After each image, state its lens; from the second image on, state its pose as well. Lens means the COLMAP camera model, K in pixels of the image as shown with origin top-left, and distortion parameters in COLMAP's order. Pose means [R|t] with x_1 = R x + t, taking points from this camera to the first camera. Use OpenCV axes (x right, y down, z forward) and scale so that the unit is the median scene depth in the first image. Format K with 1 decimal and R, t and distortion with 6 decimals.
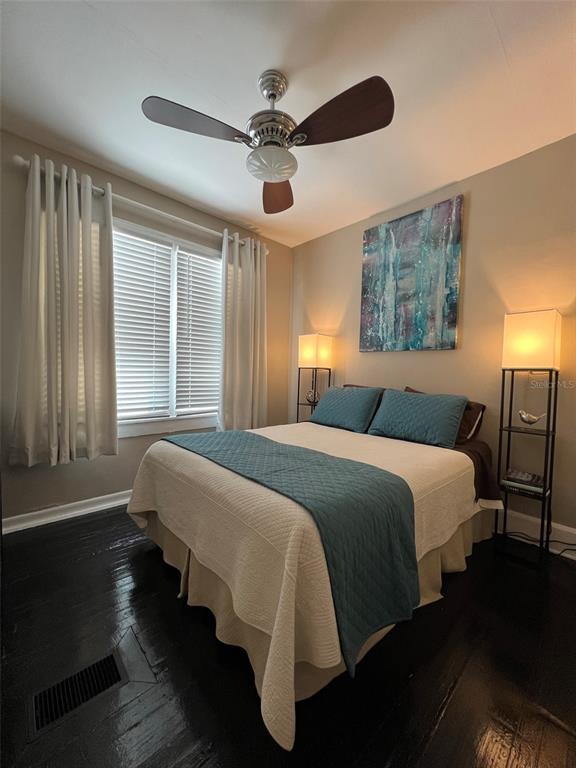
lens RADIAL K [[305.5, 0, 288.2], [0, 305.5, 386.1], [0, 0, 1]] dist [-0.000726, 0.000054]
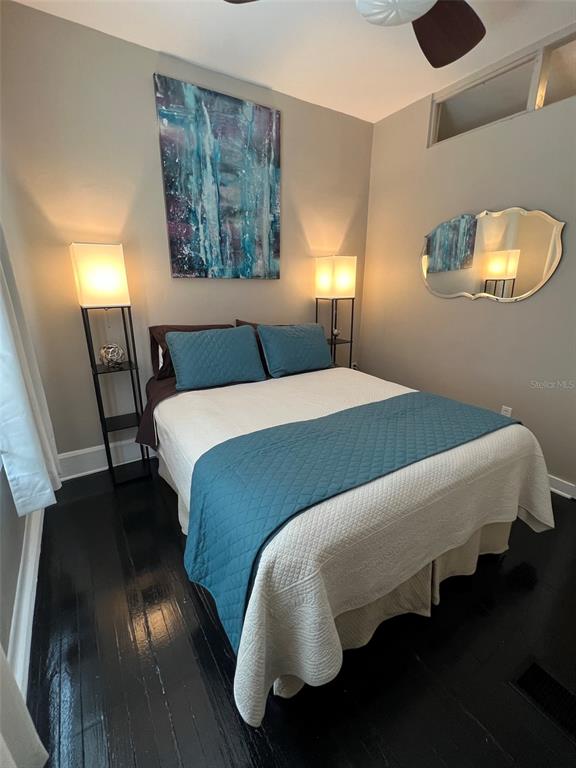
lens RADIAL K [[340.3, 0, 289.1], [0, 340.3, 383.5], [0, 0, 1]] dist [0.002324, 0.000662]
pose [[0.186258, -0.310770, 0.932057, -0.593439], [0.042698, 0.950322, 0.308328, -0.123327], [-0.981573, -0.017632, 0.190274, 0.647772]]
